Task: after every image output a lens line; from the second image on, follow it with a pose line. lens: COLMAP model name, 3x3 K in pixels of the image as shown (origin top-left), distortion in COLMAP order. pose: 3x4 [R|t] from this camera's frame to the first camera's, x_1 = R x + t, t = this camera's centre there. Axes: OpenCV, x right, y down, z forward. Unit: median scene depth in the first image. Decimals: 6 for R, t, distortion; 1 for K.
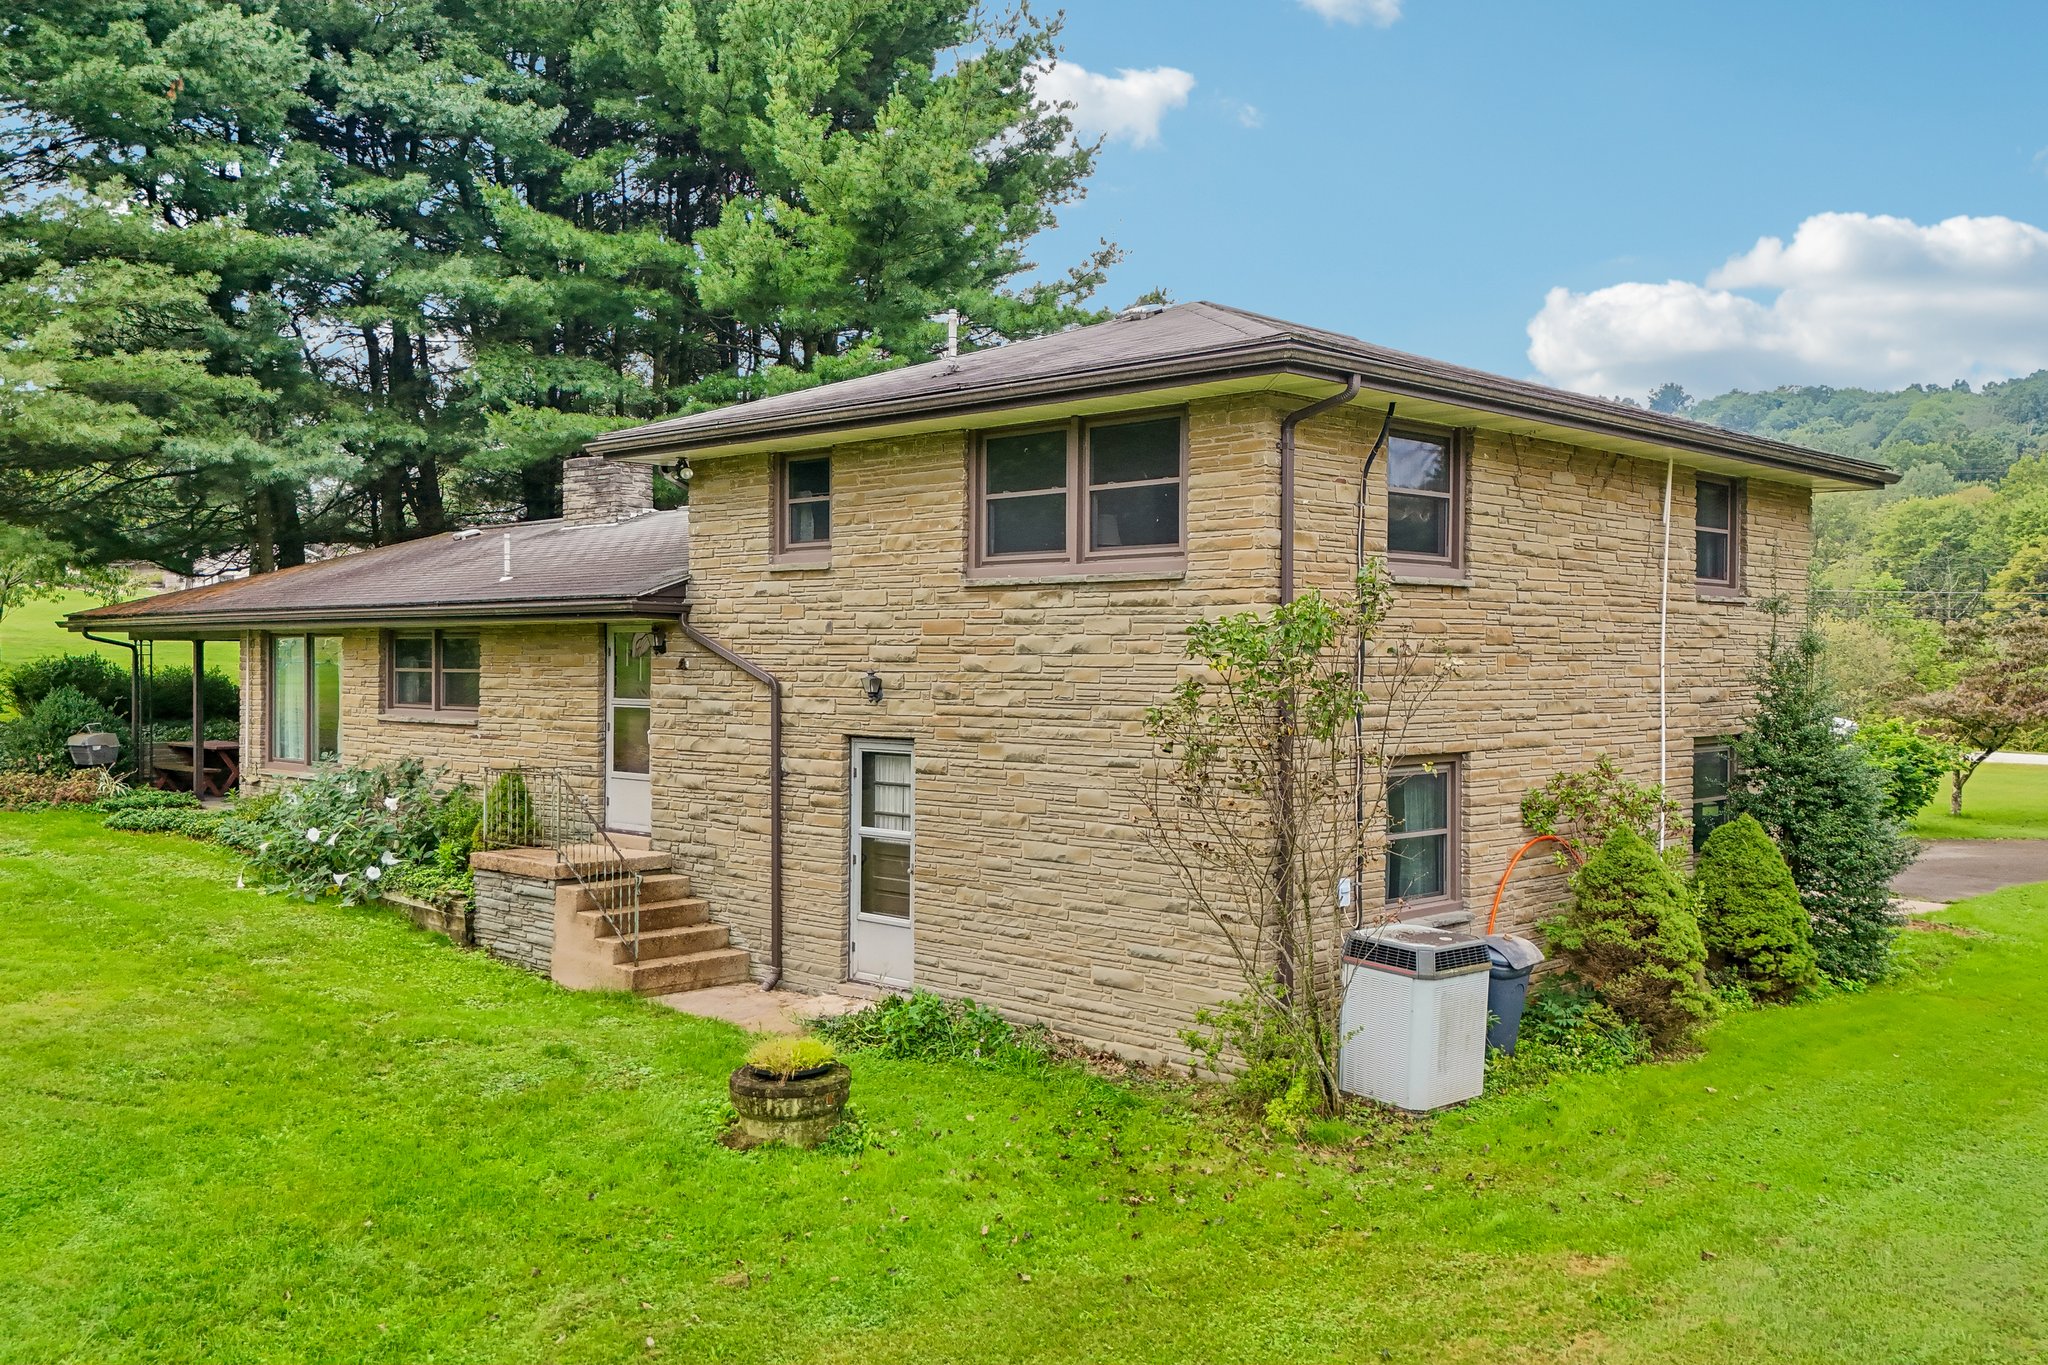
lens RADIAL K [[1762.8, 0, 1029.3], [0, 1762.8, 667.5], [0, 0, 1]] dist [0.102834, -0.013972]
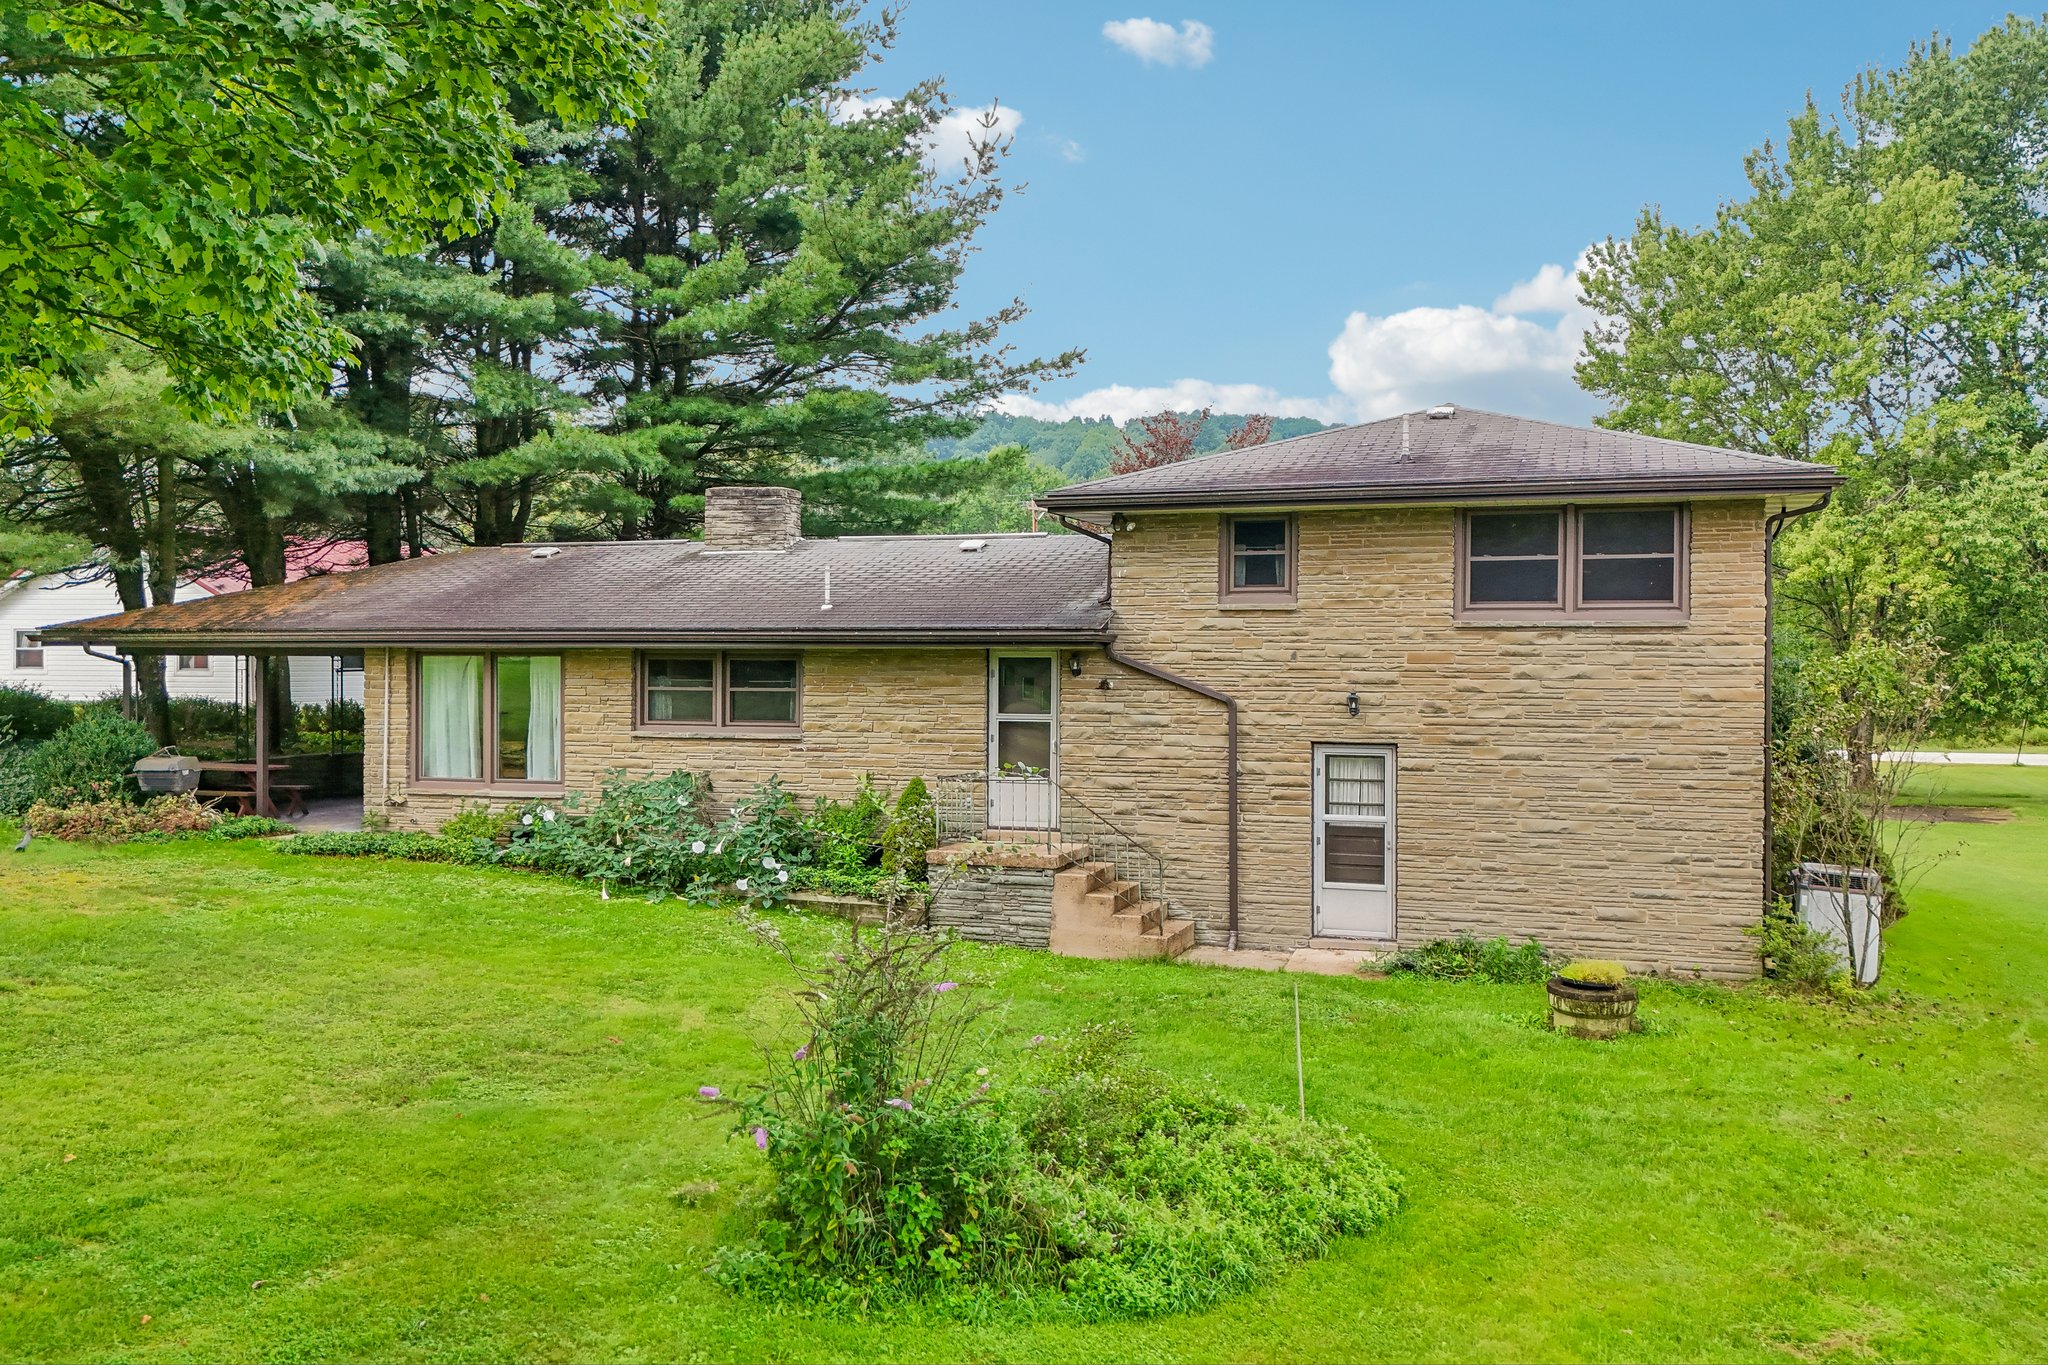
lens RADIAL K [[1762.8, 0, 1025.6], [0, 1762.8, 672.2], [0, 0, 1]] dist [0.102834, -0.013972]
pose [[0.907465, -0.004019, 0.420109, -0.797998], [0.002135, 0.999985, 0.004955, -0.017644], [-0.420123, -0.003599, 0.907460, -0.056211]]
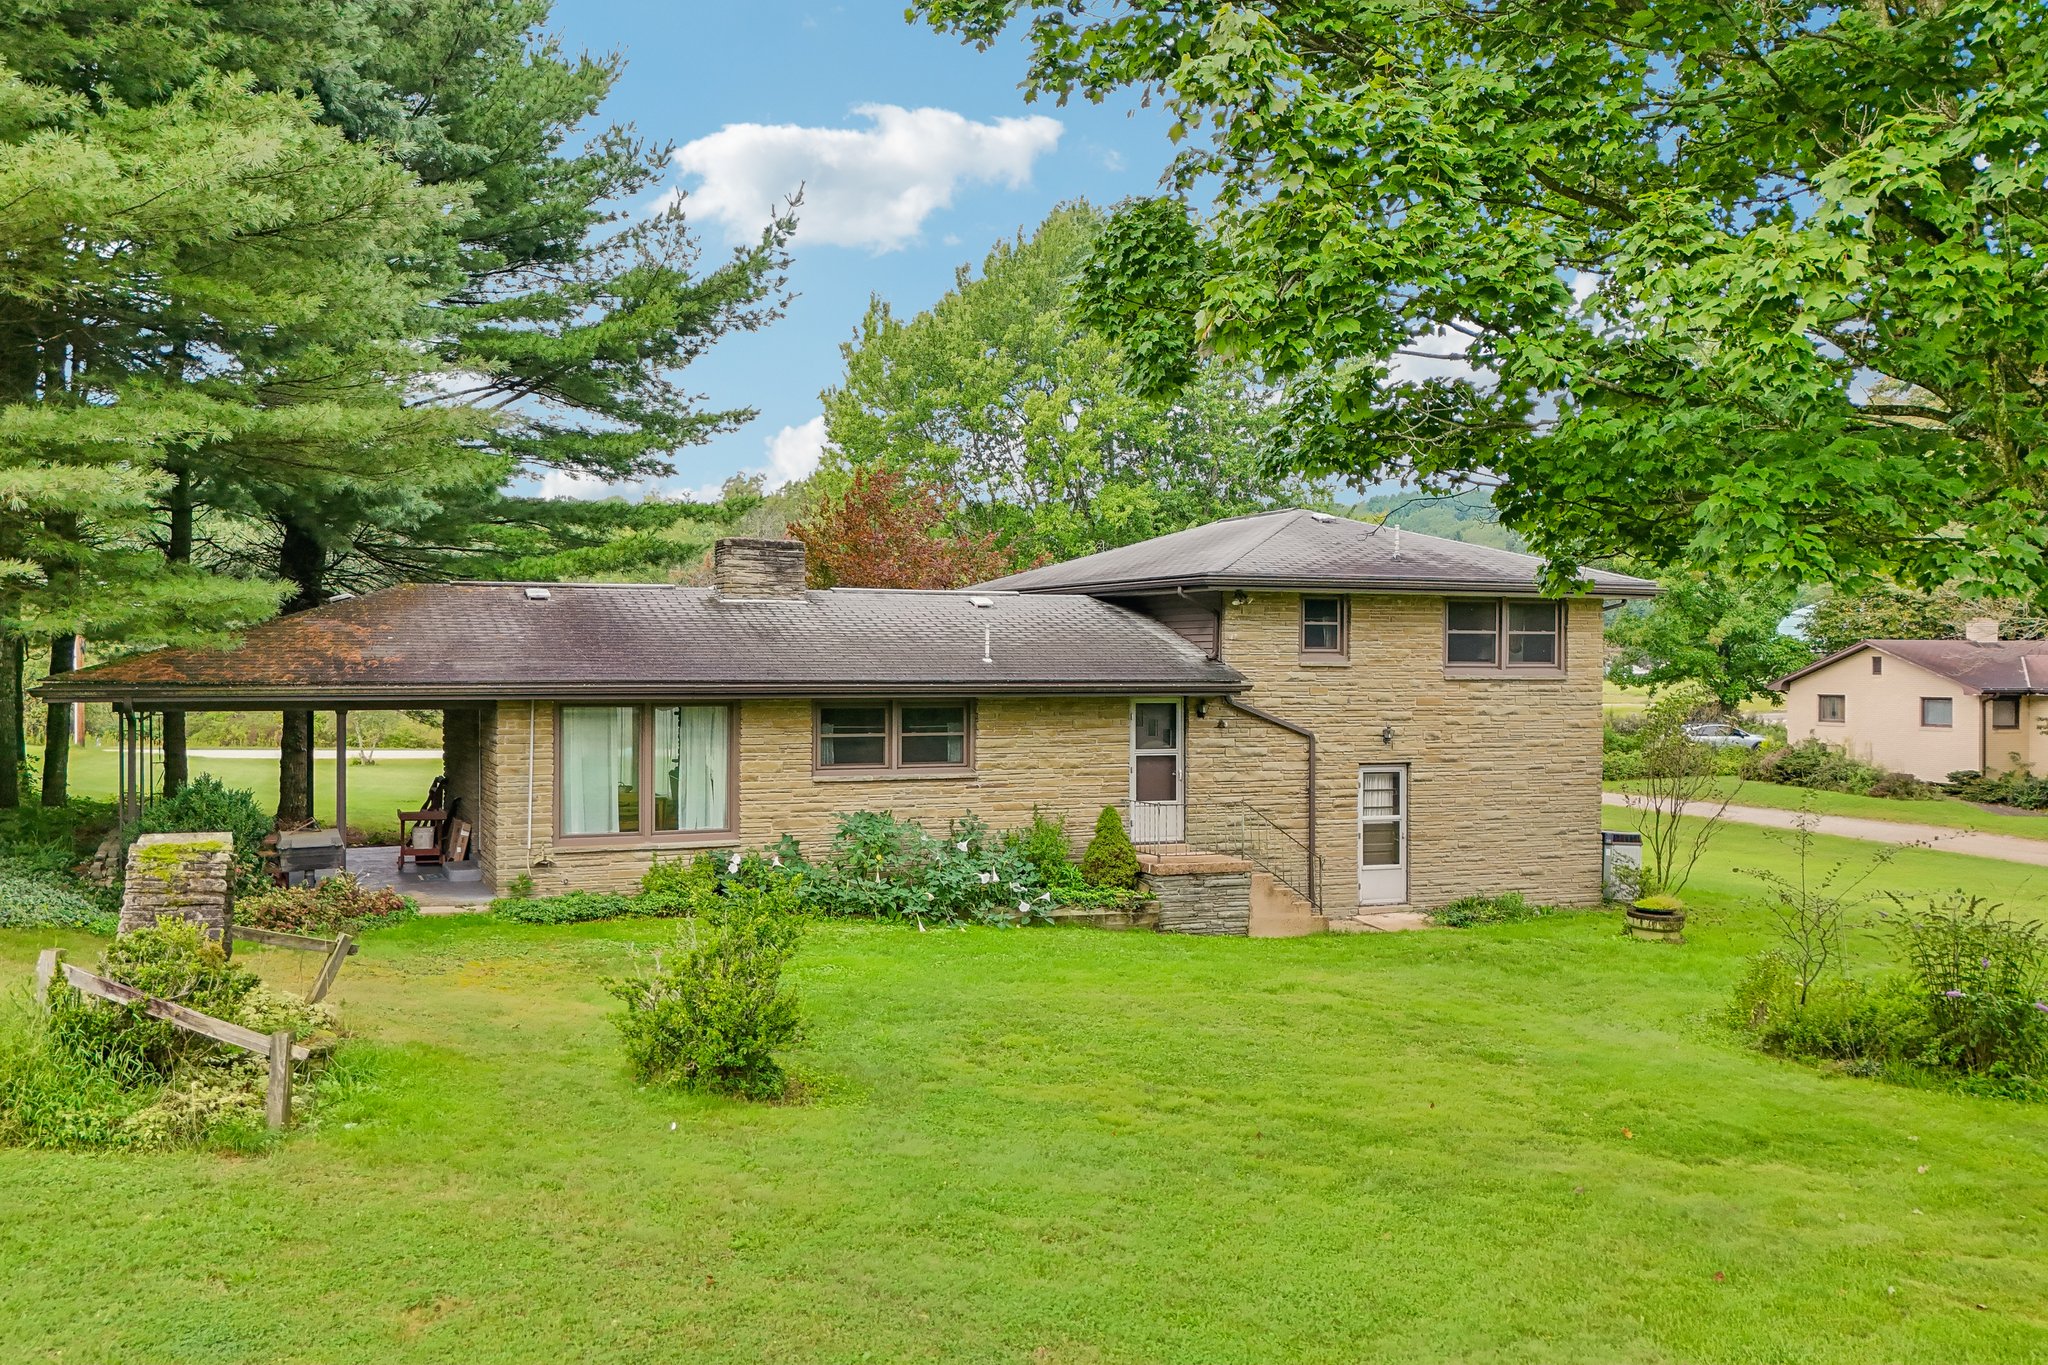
lens RADIAL K [[1762.8, 0, 1019.5], [0, 1762.8, 685.7], [0, 0, 1]] dist [0.102834, -0.013972]
pose [[0.391951, -0.007476, 0.919956, -1.765996], [0.005612, 0.999968, 0.005734, -0.047576], [-0.919969, 0.002916, 0.391980, 0.613528]]
